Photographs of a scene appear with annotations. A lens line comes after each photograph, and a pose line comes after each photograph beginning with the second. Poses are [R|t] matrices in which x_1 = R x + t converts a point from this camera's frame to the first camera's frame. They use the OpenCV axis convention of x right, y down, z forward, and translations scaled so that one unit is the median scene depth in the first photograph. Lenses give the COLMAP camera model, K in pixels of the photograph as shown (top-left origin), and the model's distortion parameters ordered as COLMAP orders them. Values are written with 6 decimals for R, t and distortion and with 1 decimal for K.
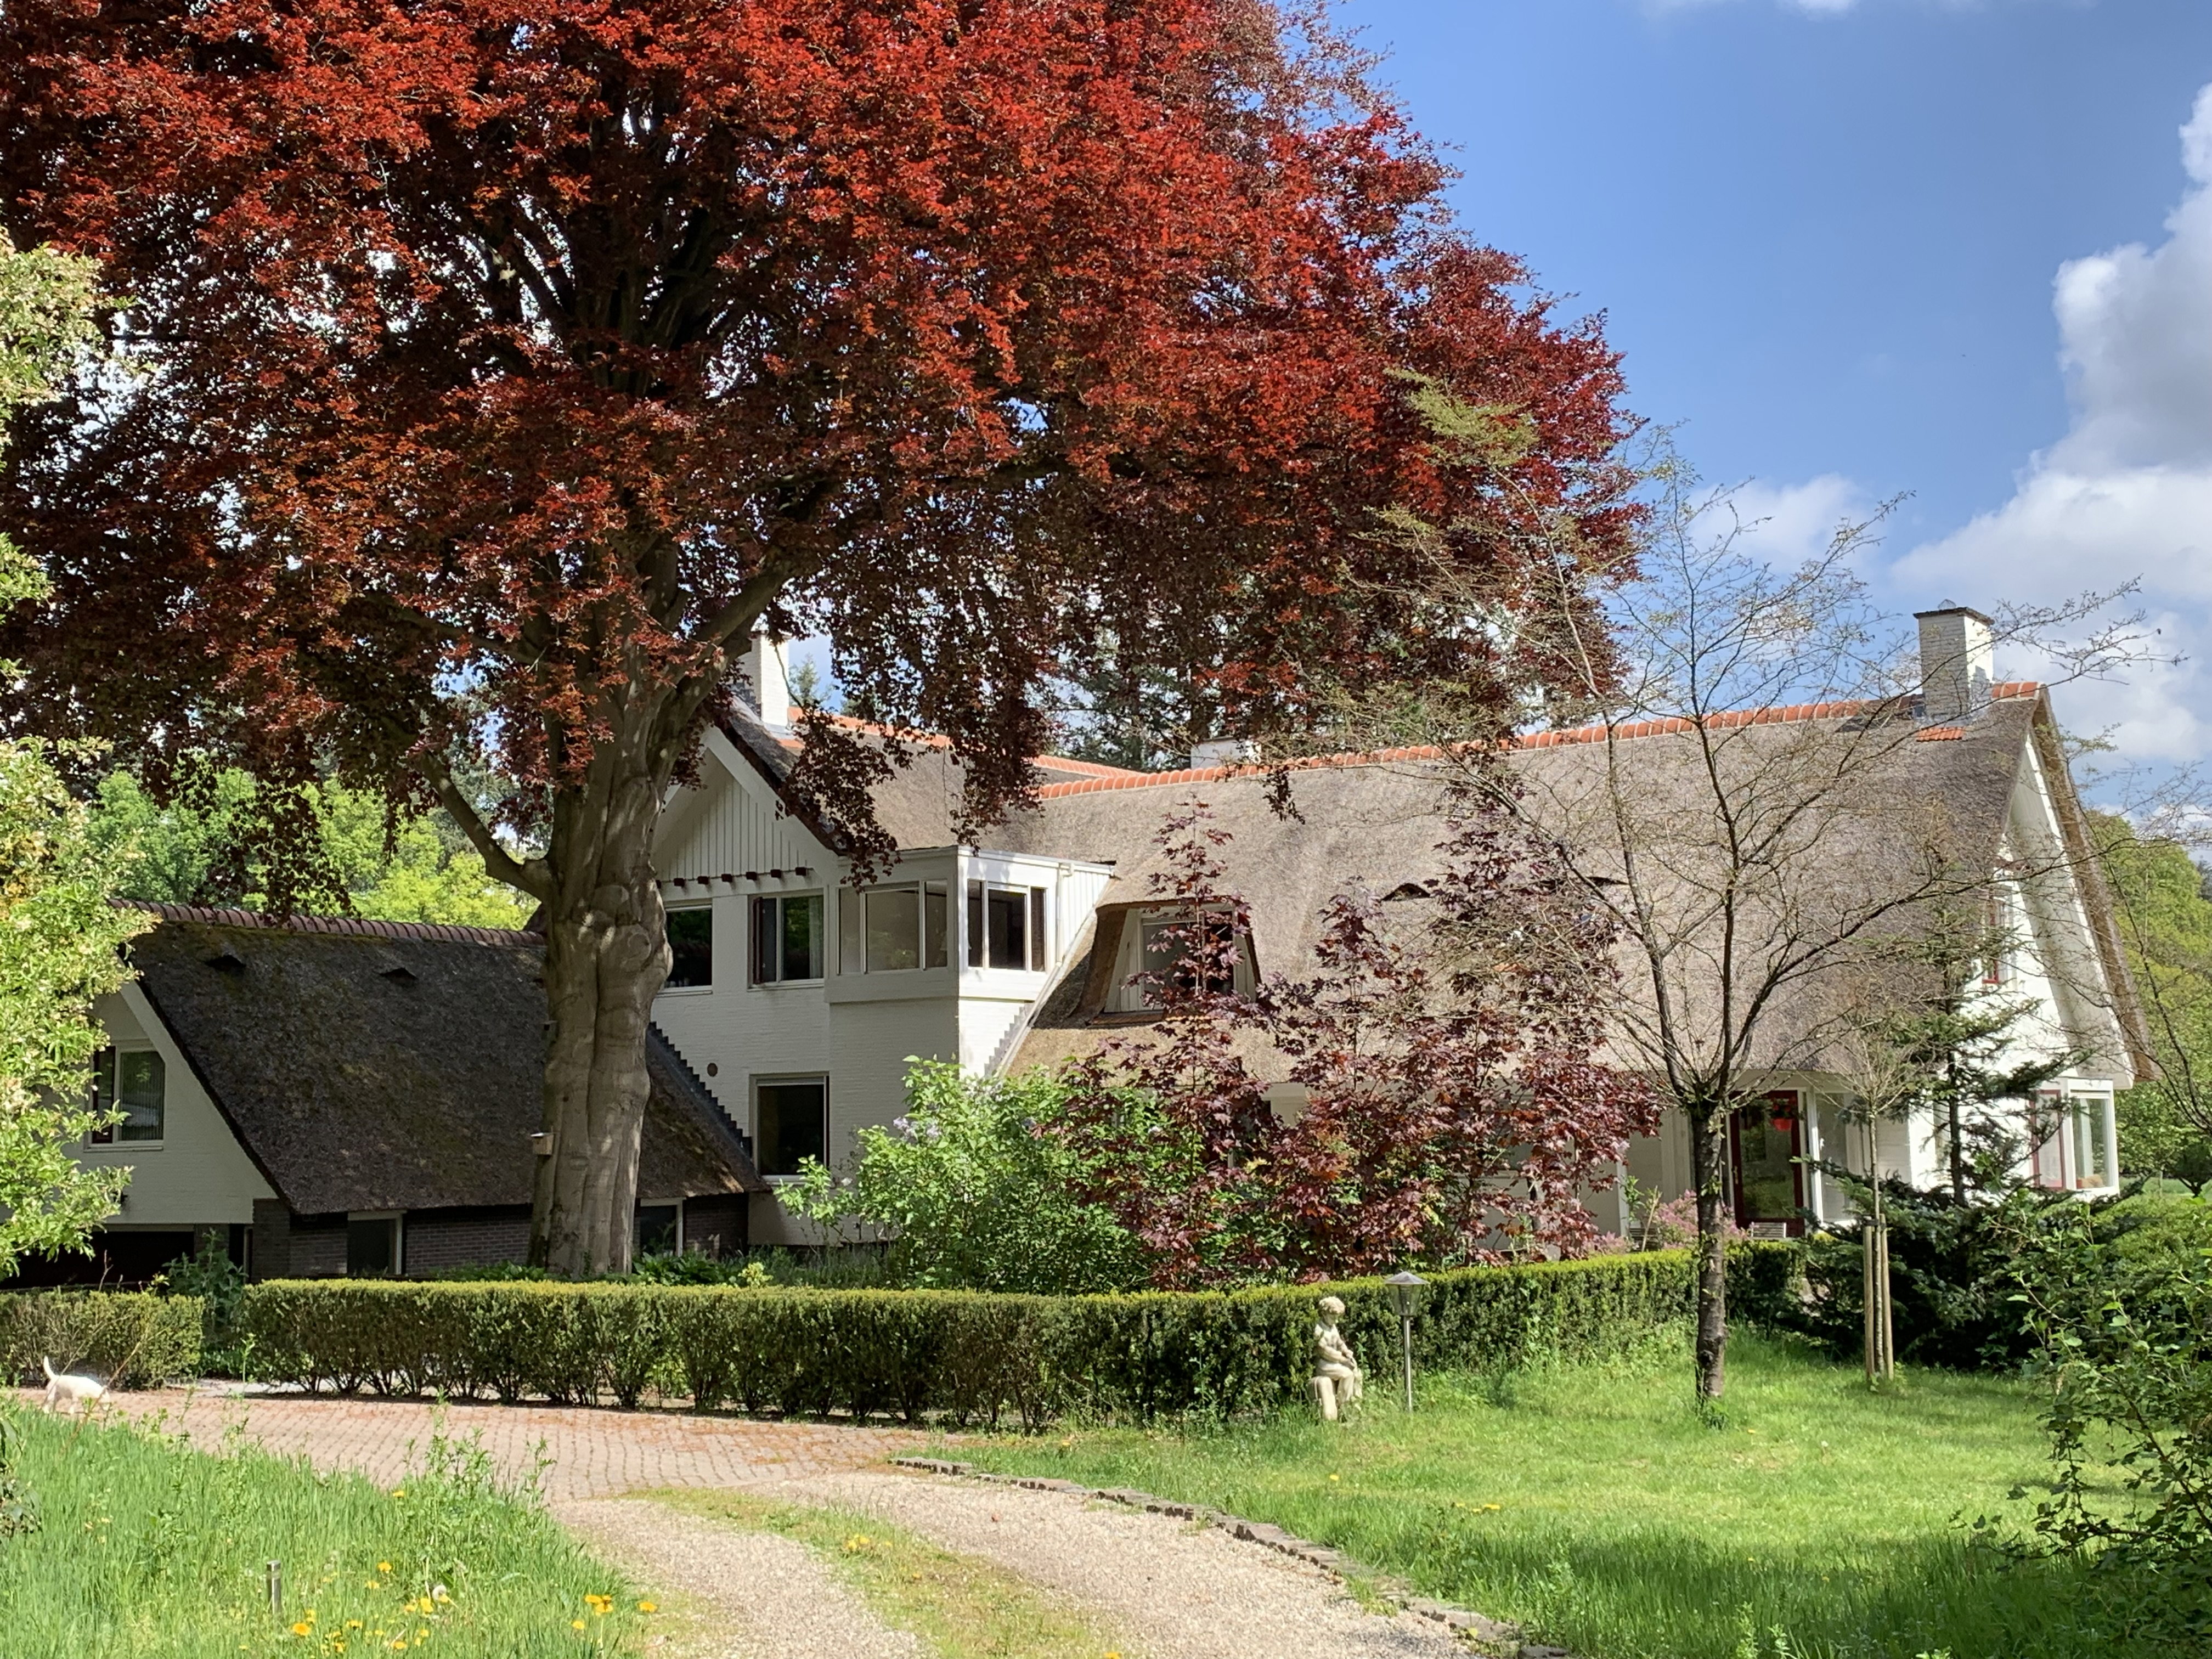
lens RADIAL K [[2704.3, 0, 1106.0], [0, 2704.3, 829.5], [0, 0, 1]] dist [0.261599, -0.724611]
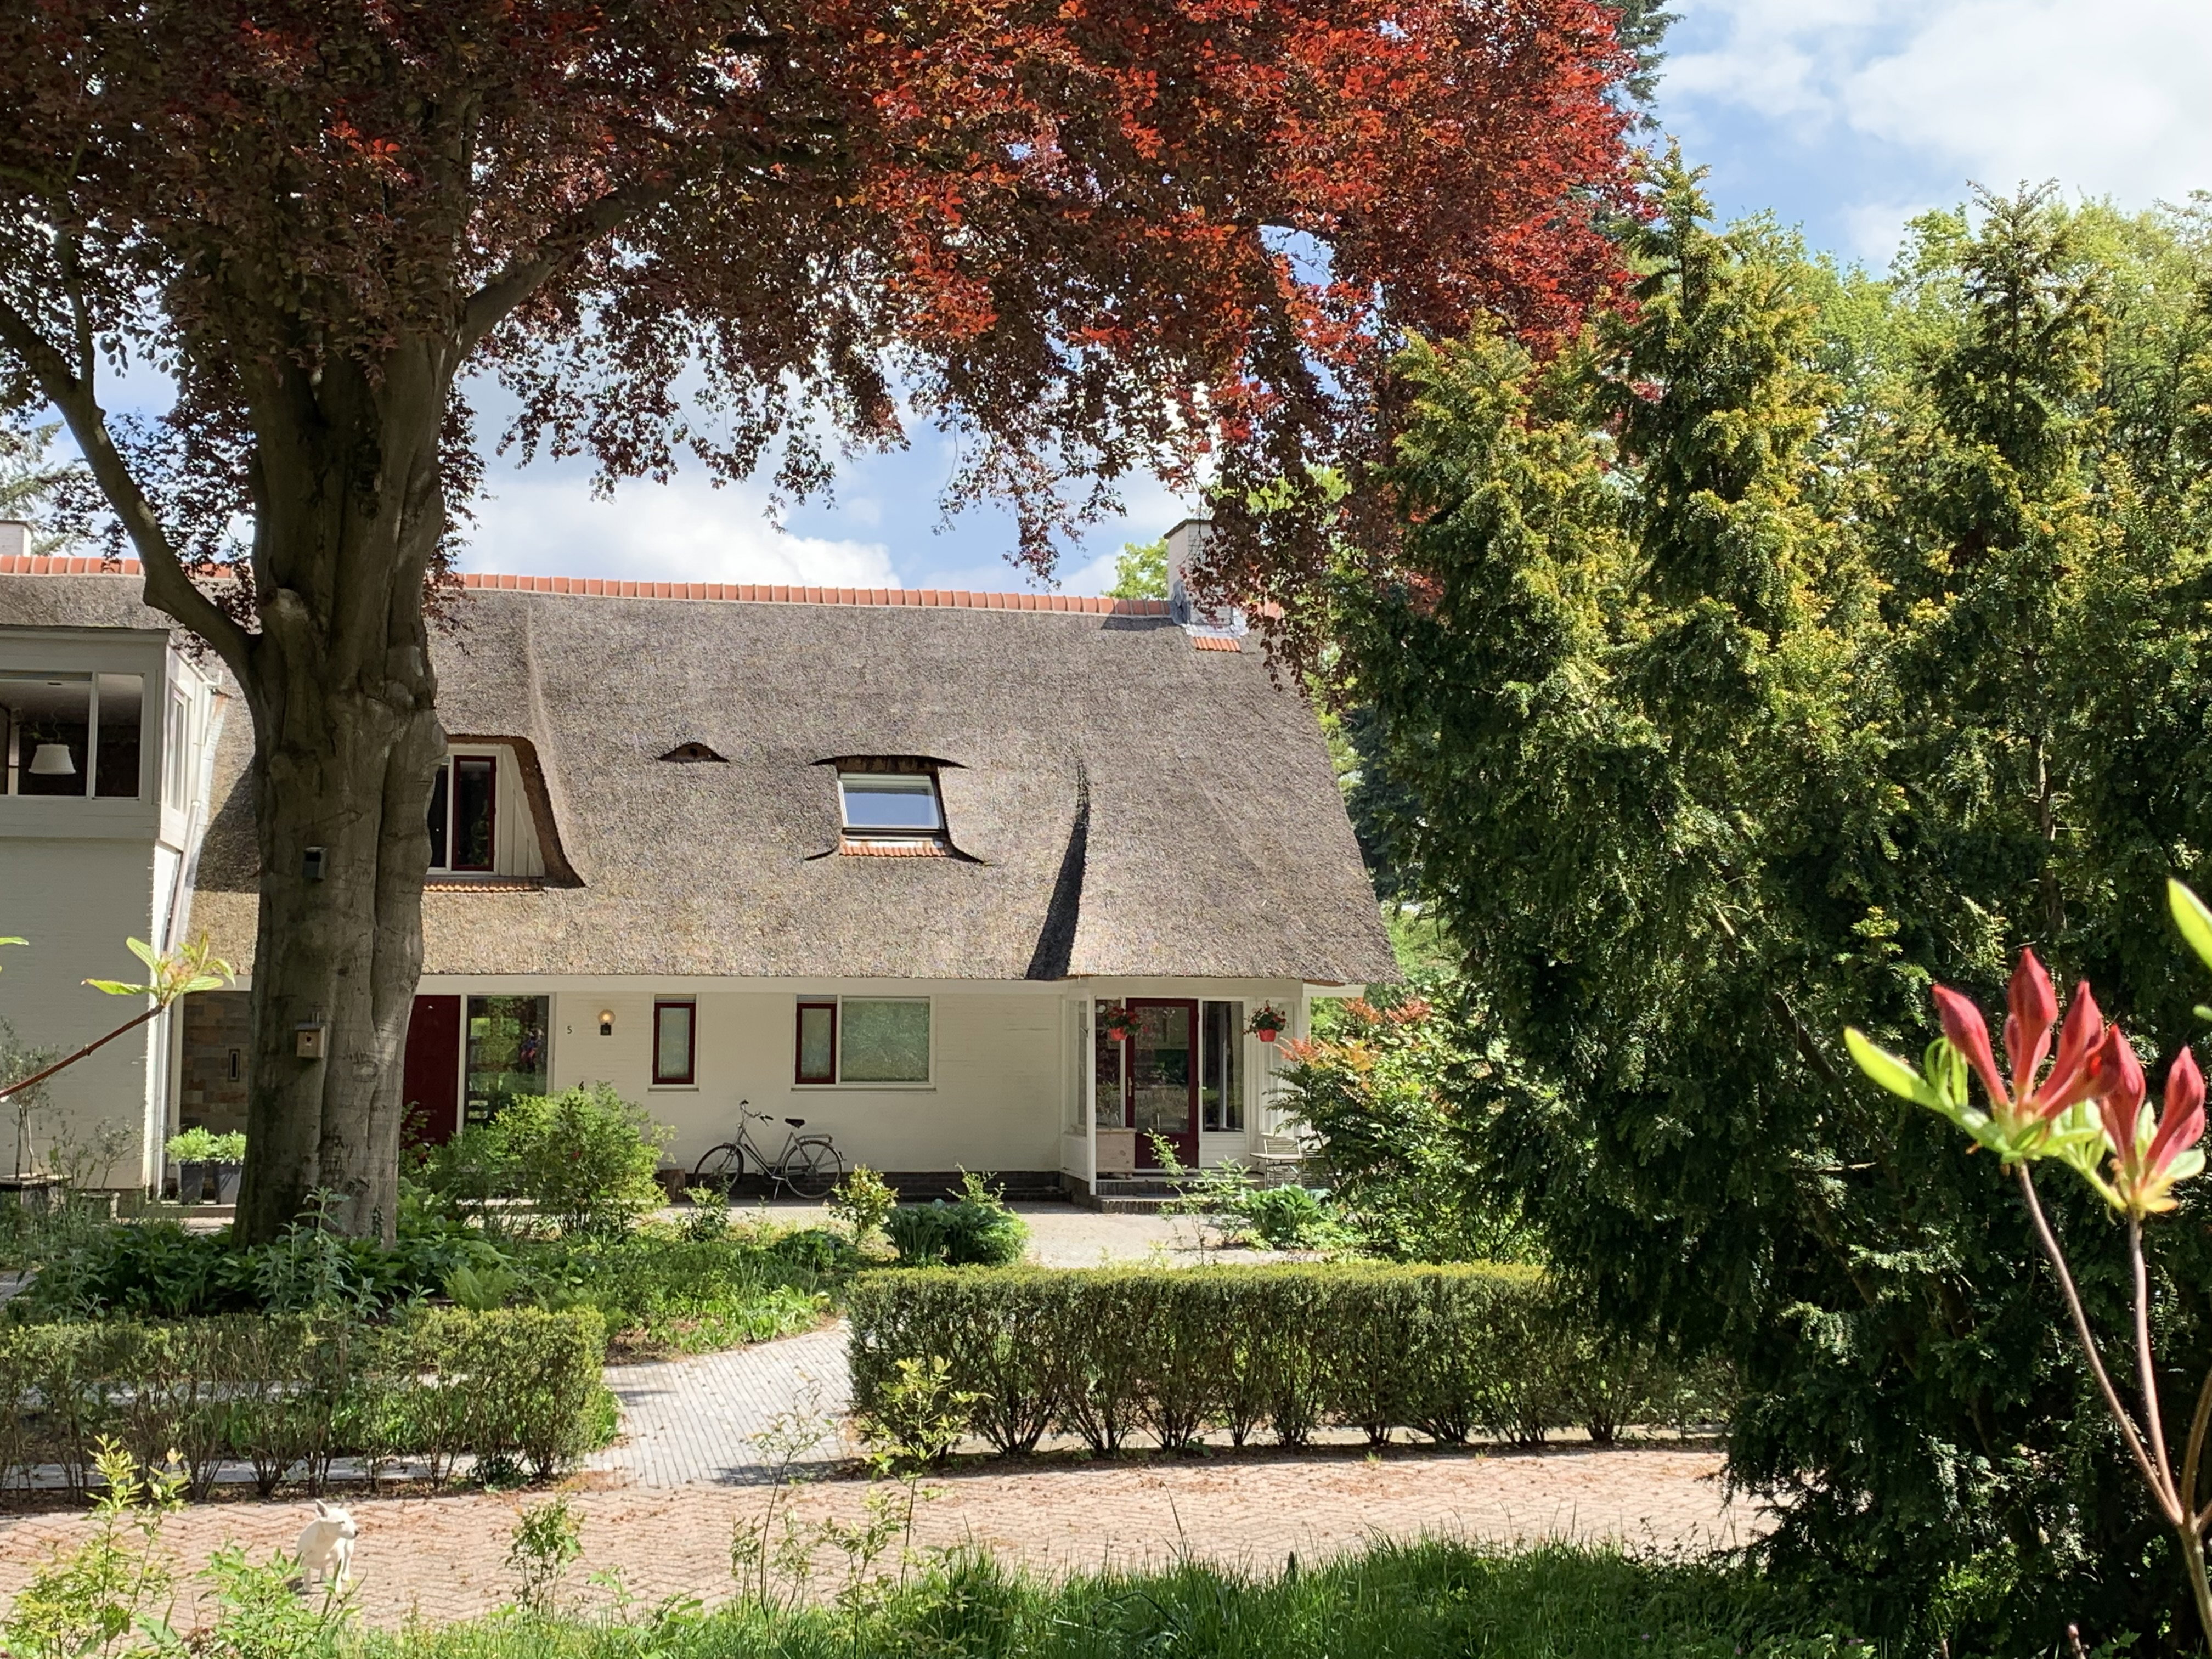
lens RADIAL K [[2705.4, 0, 1039.7], [0, 2705.4, 825.3], [0, 0, 1]] dist [0.296305, -0.773400]
pose [[0.739362, 0.071951, 0.669453, -0.347446], [-0.094828, 0.995491, -0.002262, 0.034925], [-0.666597, -0.061811, 0.742851, 0.283301]]
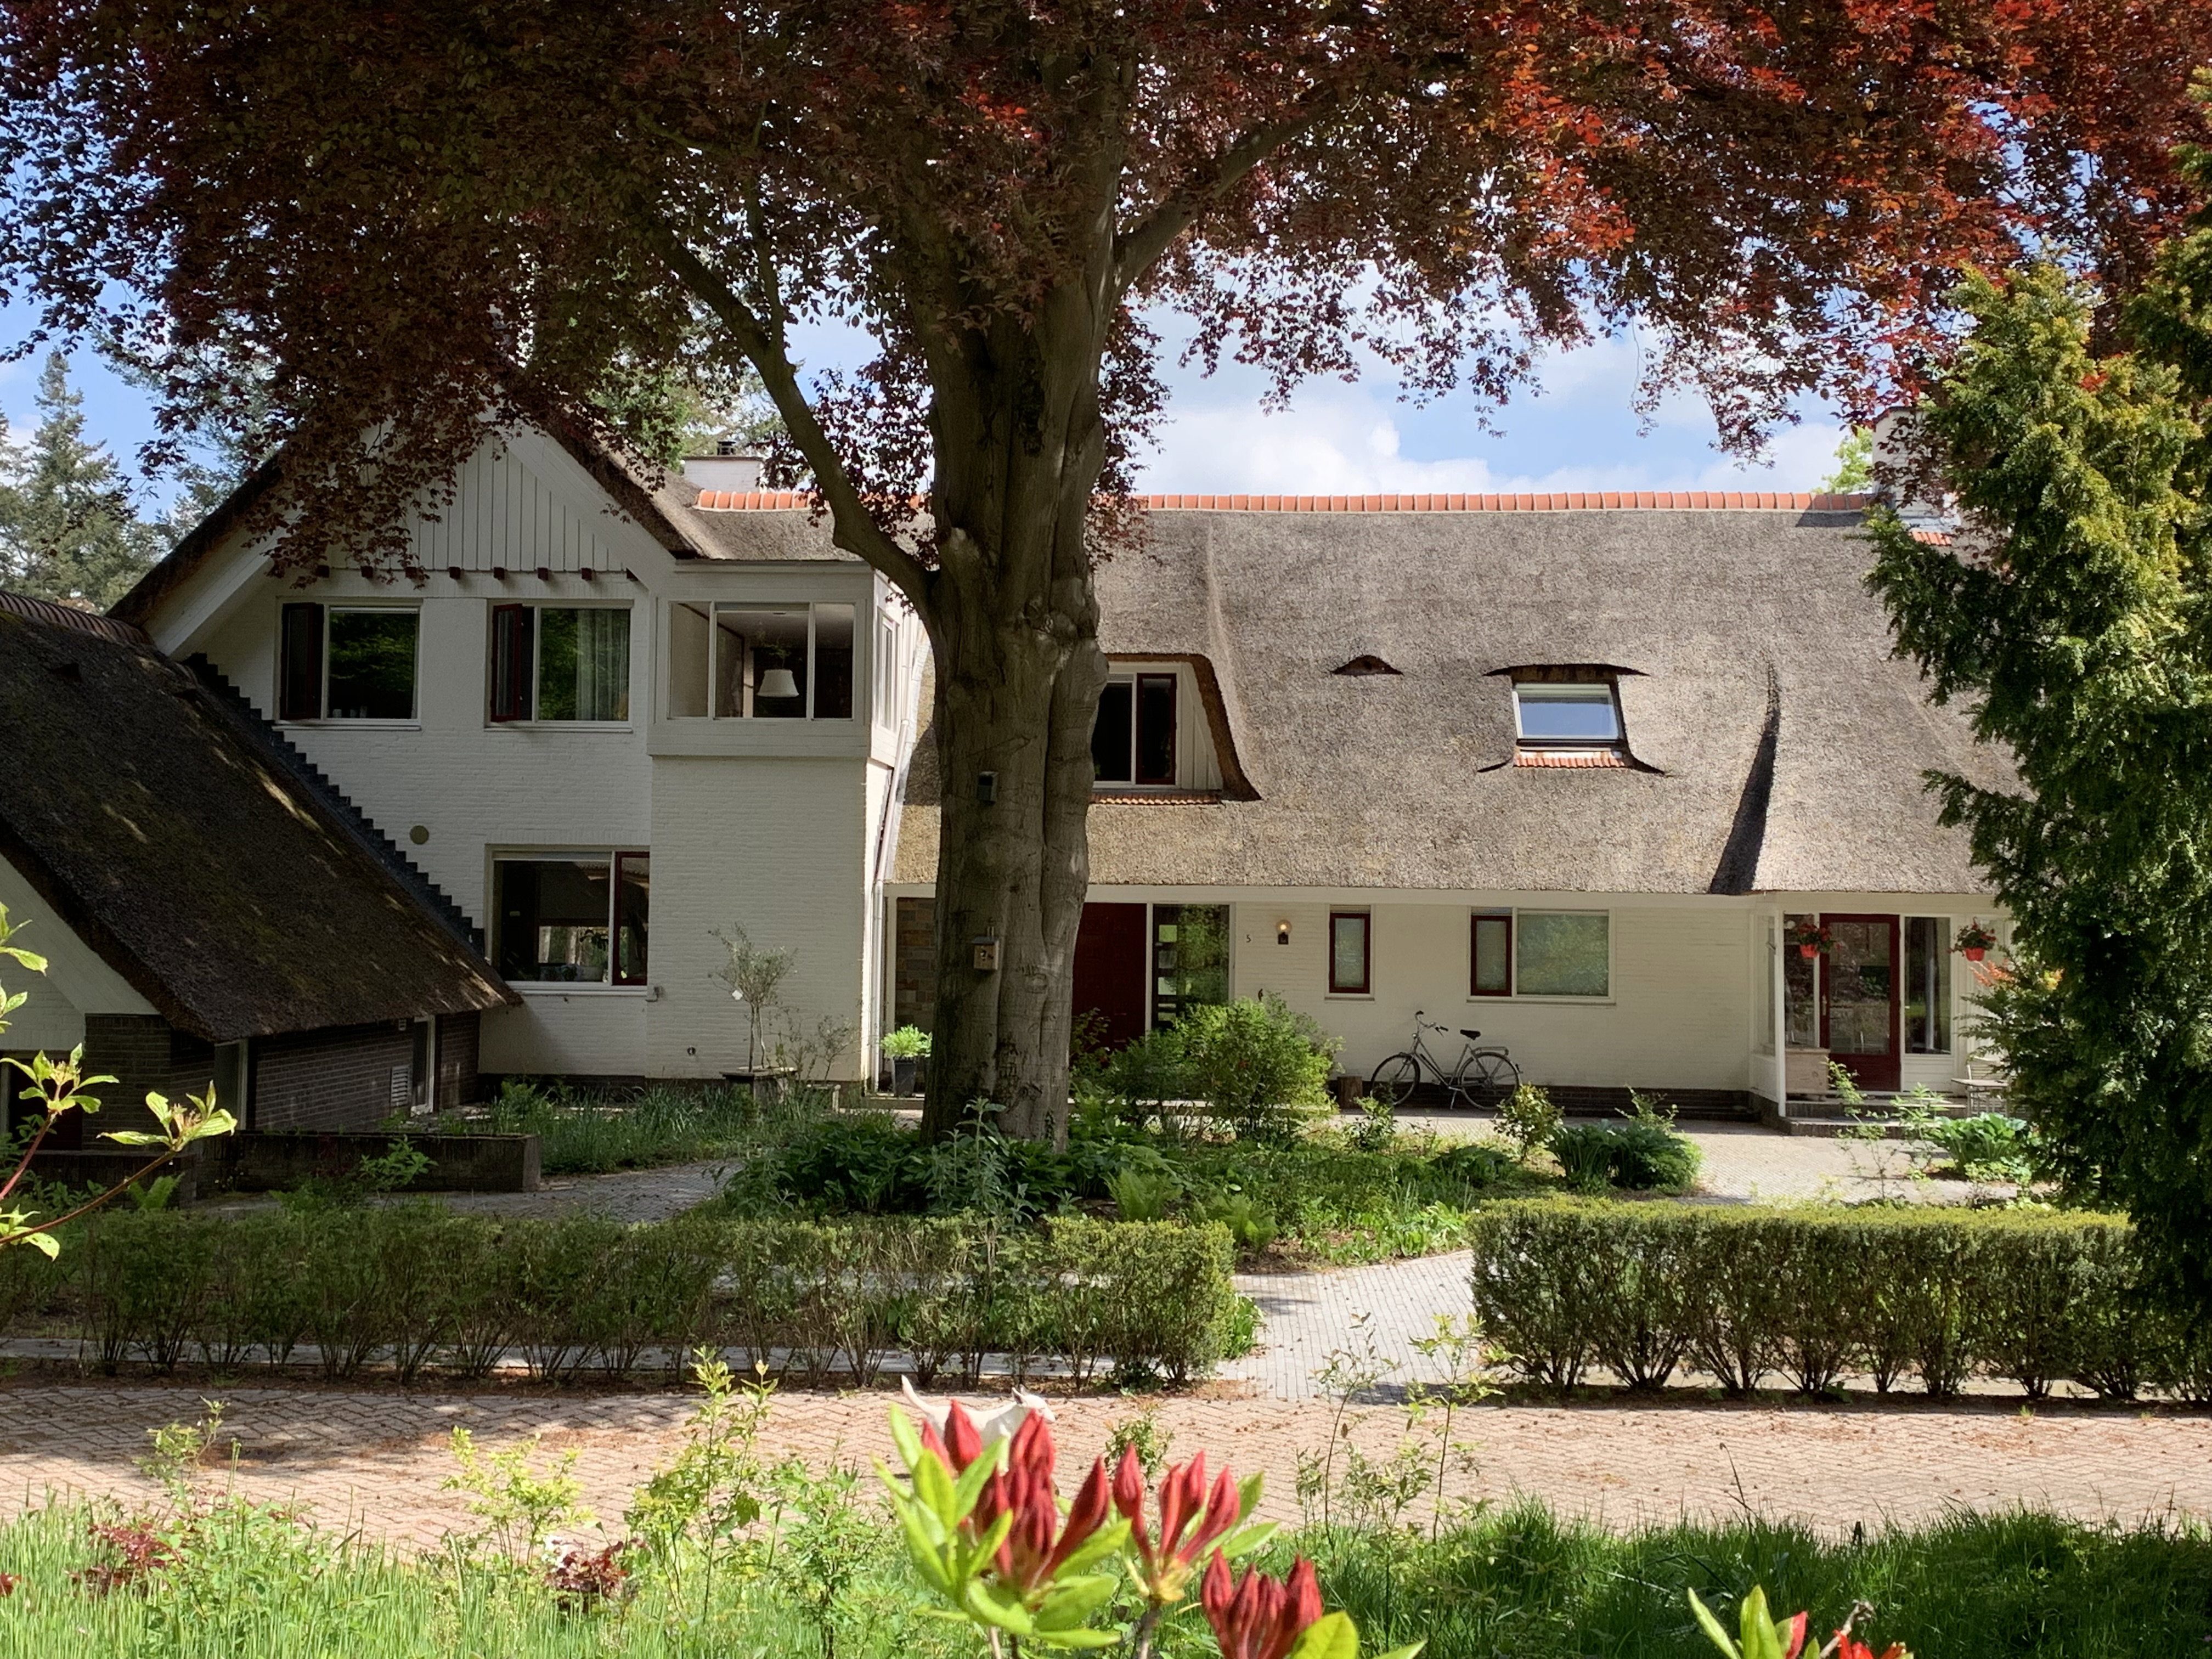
lens RADIAL K [[2704.3, 0, 1106.0], [0, 2704.3, 829.5], [0, 0, 1]] dist [0.261599, -0.724611]
pose [[0.874562, 0.046275, 0.482701, -0.341137], [-0.083521, 0.994934, 0.055943, 0.030791], [-0.477667, -0.089241, 0.873997, 0.276418]]
